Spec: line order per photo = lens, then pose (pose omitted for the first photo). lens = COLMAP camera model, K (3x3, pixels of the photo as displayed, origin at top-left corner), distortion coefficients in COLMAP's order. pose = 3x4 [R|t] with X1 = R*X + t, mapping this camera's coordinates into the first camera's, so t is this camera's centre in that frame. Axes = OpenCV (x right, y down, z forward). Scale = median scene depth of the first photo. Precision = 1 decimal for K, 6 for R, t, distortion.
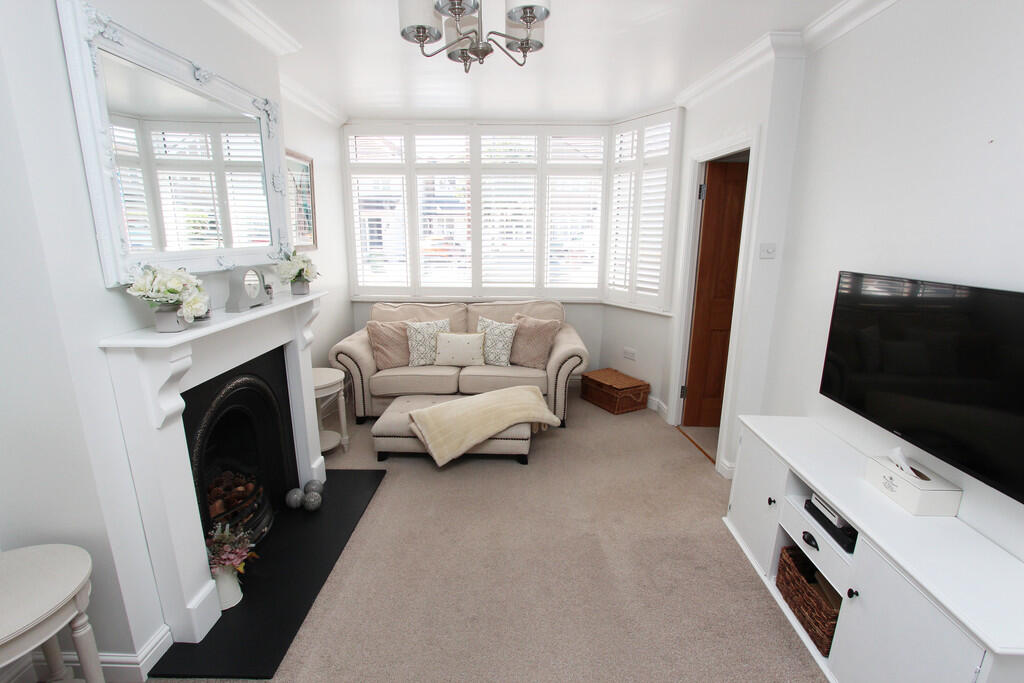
lens RADIAL K [[482.5, 0, 519.2], [0, 482.5, 348.1], [0, 0, 1]] dist [-0.000285, 0.001102]
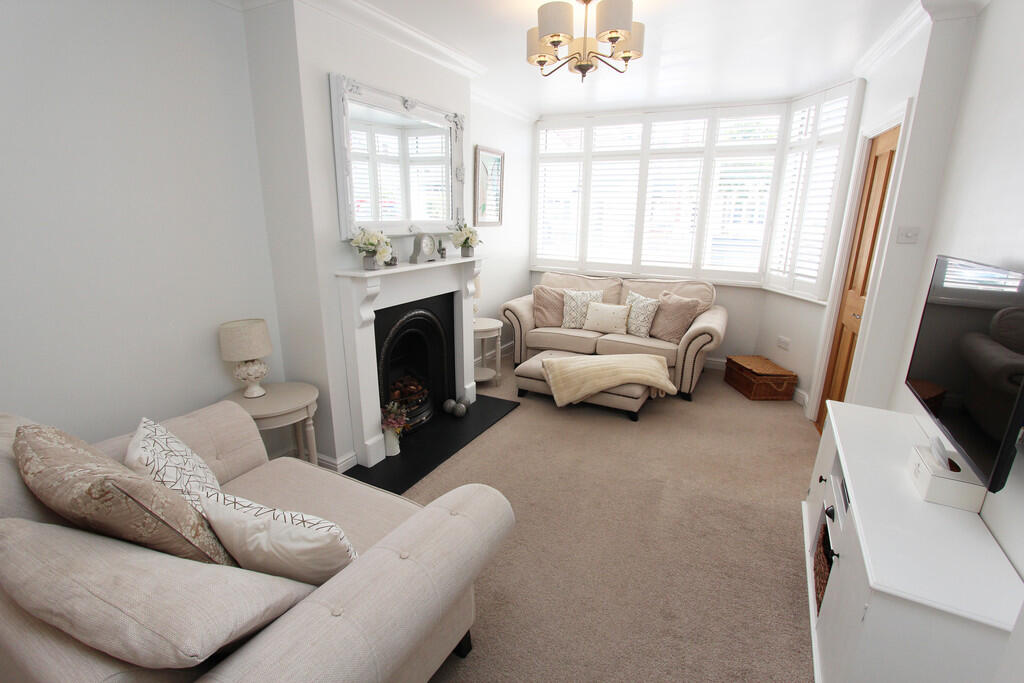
lens RADIAL K [[482.5, 0, 519.2], [0, 482.5, 348.1], [0, 0, 1]] dist [-0.000285, 0.001102]
pose [[0.893979, 0.129800, -0.428899, 0.221719], [-0.116240, 0.991539, 0.057789, 0.036619], [0.432771, -0.001807, 0.901502, -0.121234]]
